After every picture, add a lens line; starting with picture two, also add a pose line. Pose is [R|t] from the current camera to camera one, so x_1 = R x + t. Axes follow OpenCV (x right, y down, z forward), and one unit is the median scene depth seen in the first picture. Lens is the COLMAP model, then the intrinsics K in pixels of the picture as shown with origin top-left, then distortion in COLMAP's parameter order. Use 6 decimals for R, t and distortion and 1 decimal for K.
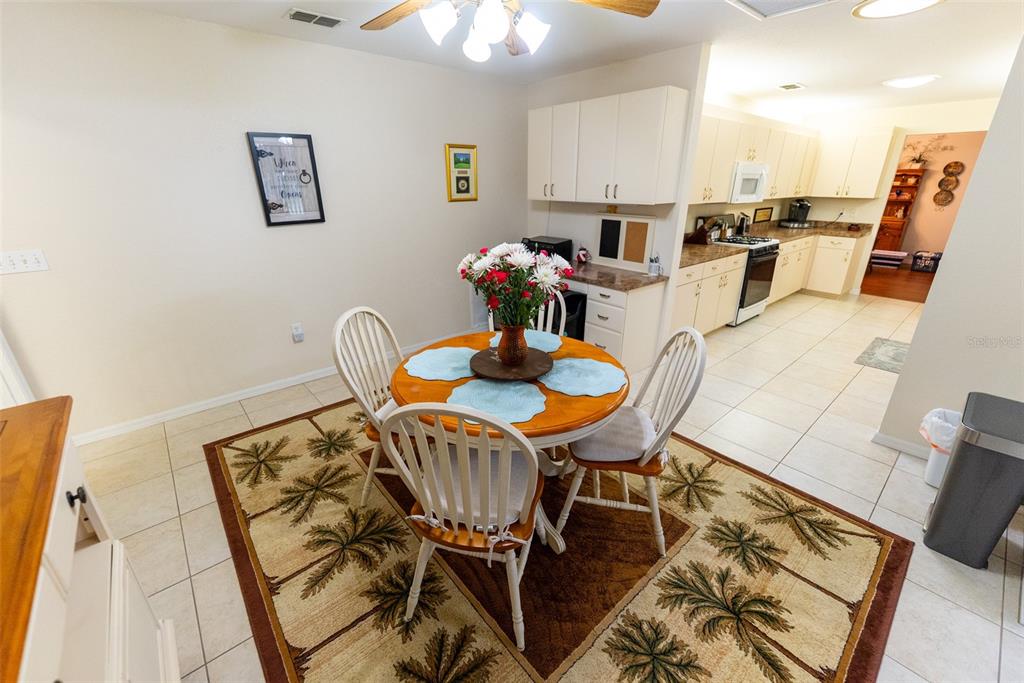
lens RADIAL K [[412.7, 0, 512.0], [0, 412.7, 341.5], [0, 0, 1]] dist [0.000537, 0.000162]
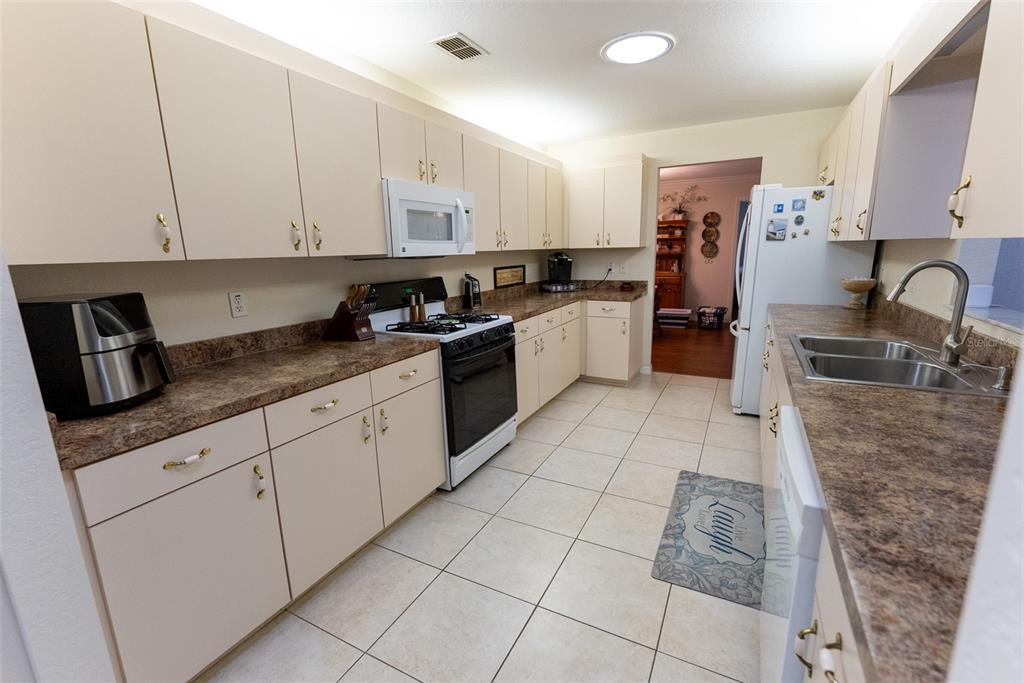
lens RADIAL K [[413.9, 0, 512.0], [0, 413.9, 341.5], [0, 0, 1]] dist [0.000958, -0.000053]
pose [[0.937206, -0.099515, 0.334279, 0.364746], [0.151635, 0.979370, -0.133575, -0.108517], [-0.314089, 0.175875, 0.932961, 0.377447]]
